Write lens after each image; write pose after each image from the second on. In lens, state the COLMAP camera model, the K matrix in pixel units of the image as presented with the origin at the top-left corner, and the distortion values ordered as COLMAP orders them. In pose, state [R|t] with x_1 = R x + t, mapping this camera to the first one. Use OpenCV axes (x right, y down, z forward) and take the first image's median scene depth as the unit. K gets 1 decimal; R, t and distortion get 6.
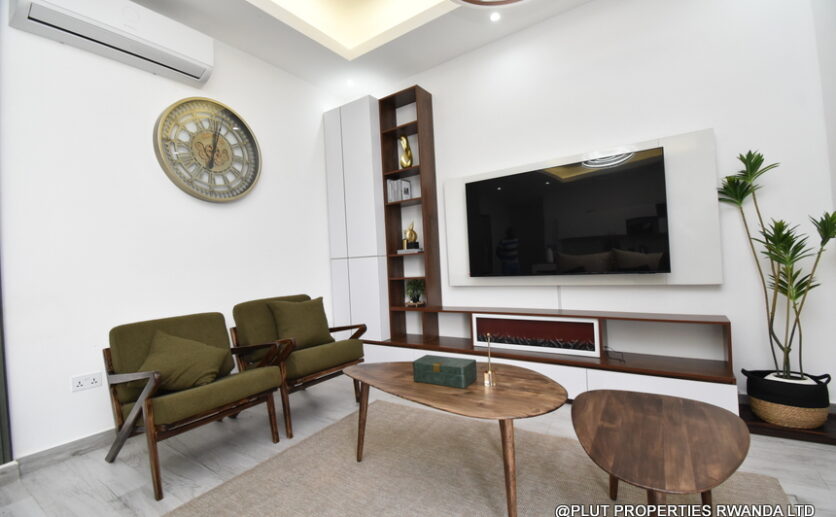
lens RADIAL K [[371.1, 0, 413.8], [0, 371.1, 258.6], [0, 0, 1]] dist [0.018164, -0.023434]
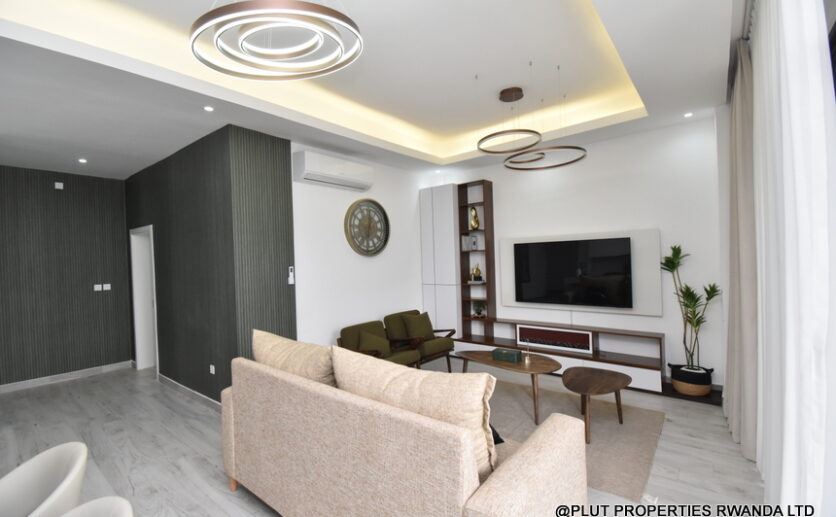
lens RADIAL K [[371.1, 0, 413.8], [0, 371.1, 258.6], [0, 0, 1]] dist [0.018164, -0.023434]
pose [[0.995755, 0.021935, -0.089393, -0.165353], [-0.020592, 0.999661, 0.015915, -0.171303], [0.089712, -0.014007, 0.995869, -0.721358]]
